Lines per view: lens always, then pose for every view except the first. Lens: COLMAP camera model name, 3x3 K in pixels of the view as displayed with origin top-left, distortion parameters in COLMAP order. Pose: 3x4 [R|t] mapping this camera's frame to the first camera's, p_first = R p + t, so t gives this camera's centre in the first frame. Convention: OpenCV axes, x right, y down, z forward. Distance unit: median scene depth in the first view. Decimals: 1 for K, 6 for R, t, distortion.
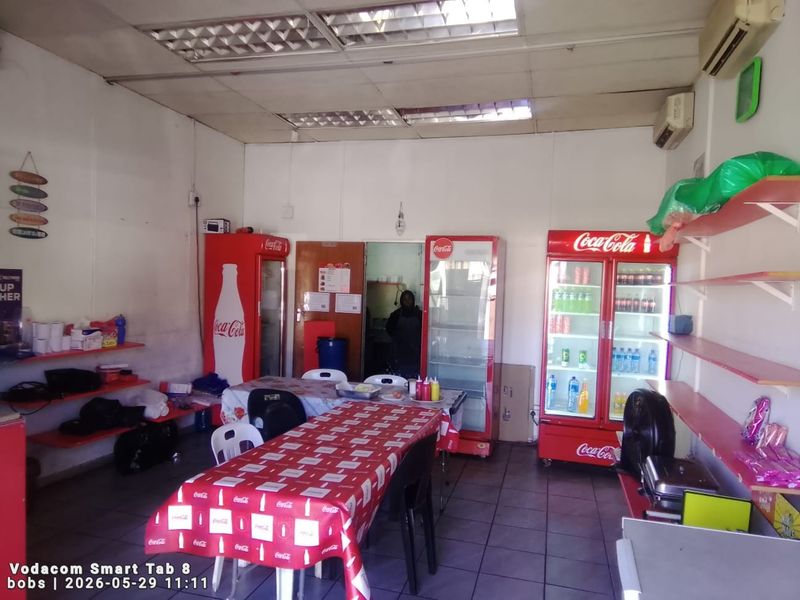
lens RADIAL K [[562.1, 0, 400.5], [0, 562.1, 302.1], [0, 0, 1]] dist [0.038228, -0.031373]
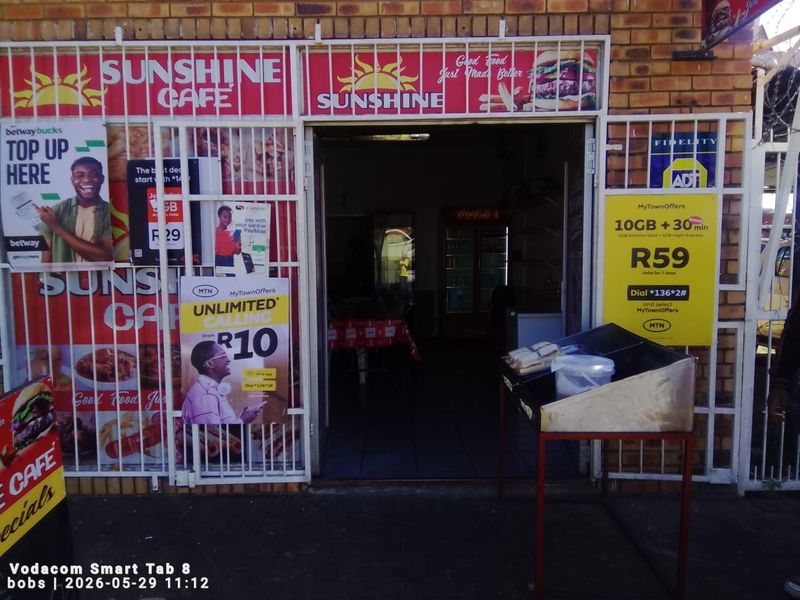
lens RADIAL K [[562.1, 0, 398.6], [0, 562.1, 299.8], [0, 0, 1]] dist [0.038228, -0.031373]
pose [[0.962816, -0.061747, 0.263005, -0.348665], [0.048703, 0.997251, 0.055836, 0.053760], [-0.265730, -0.040950, 0.963177, -0.648050]]
